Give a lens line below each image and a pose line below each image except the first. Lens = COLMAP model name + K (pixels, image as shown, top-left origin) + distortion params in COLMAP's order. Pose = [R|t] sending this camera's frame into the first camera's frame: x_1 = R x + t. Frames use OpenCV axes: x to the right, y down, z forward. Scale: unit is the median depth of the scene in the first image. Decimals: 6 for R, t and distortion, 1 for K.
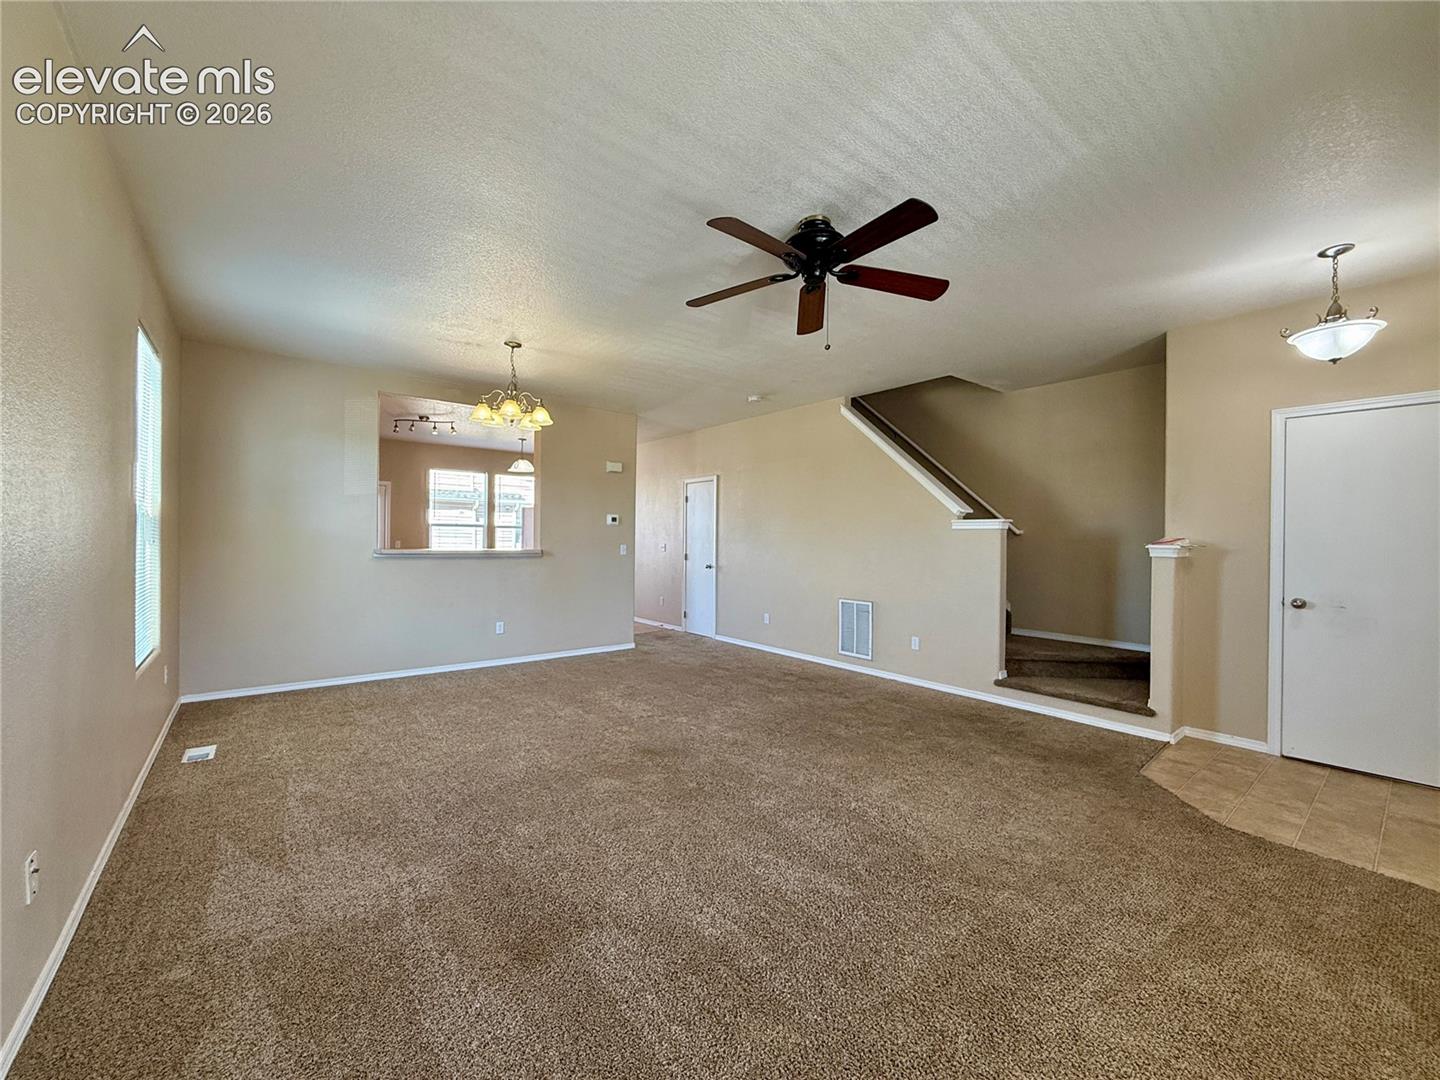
lens RADIAL K [[586.0, 0, 722.9], [0, 586.0, 534.1], [0, 0, 1]] dist [0.000059, -0.000126]
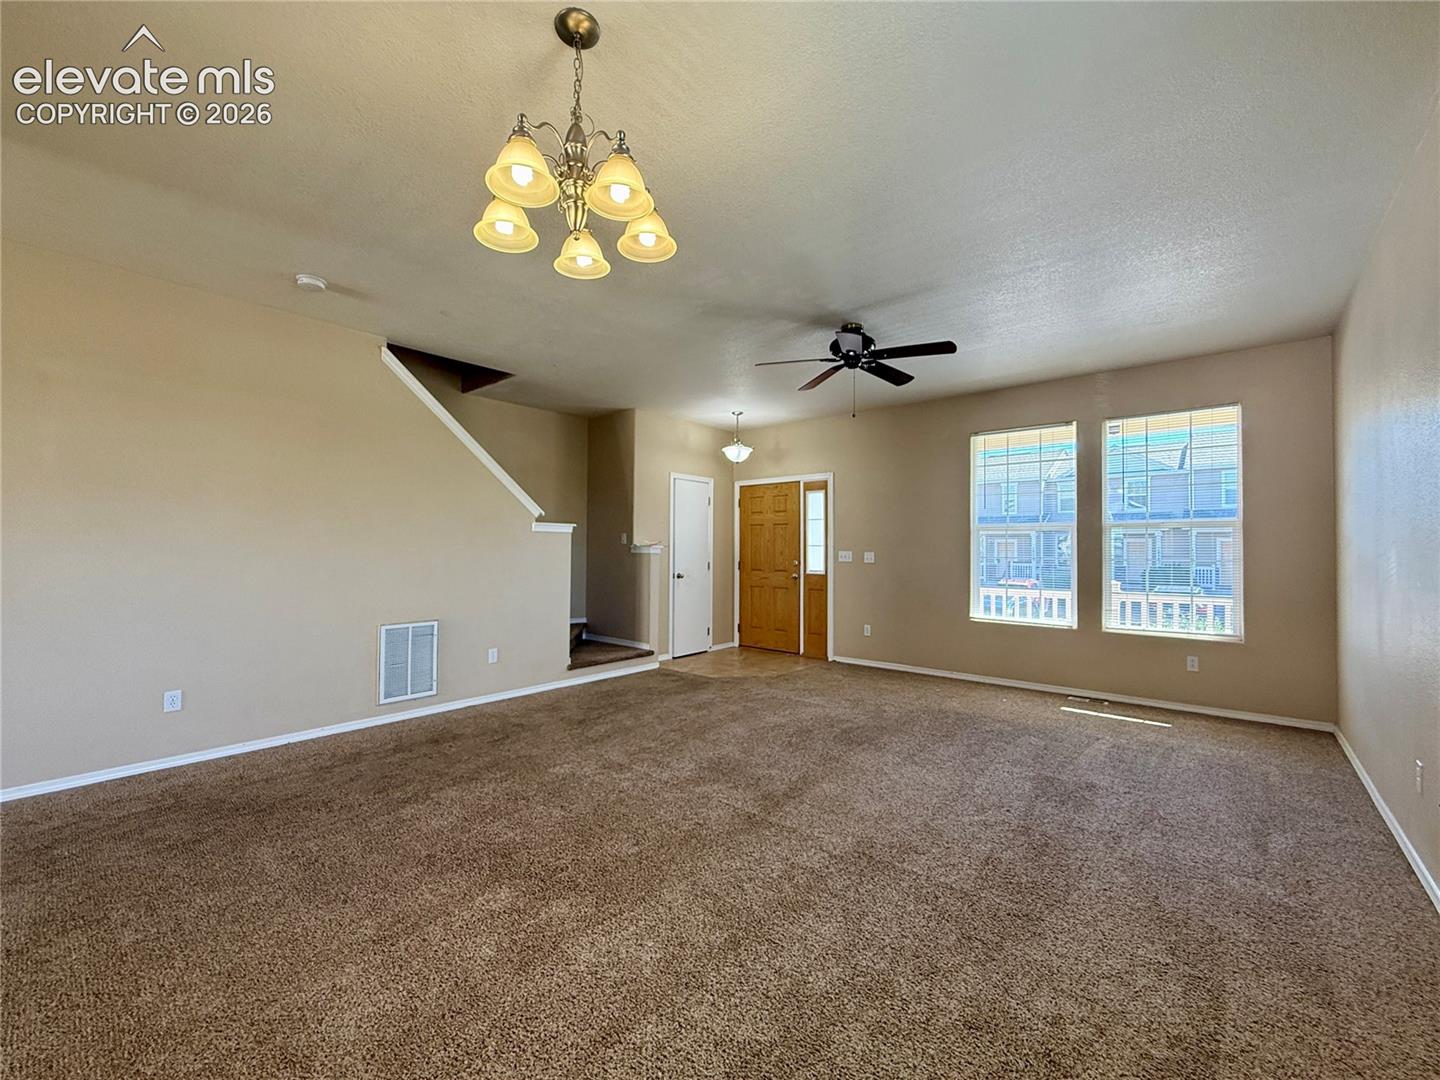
lens RADIAL K [[586.0, 0, 723.0], [0, 586.0, 537.1], [0, 0, 1]] dist [0.000059, -0.000126]
pose [[-0.183966, 0.010575, 0.982876, -0.583273], [-0.014436, 0.999805, -0.013460, 0.009197], [-0.982827, -0.016665, -0.183777, 0.758334]]
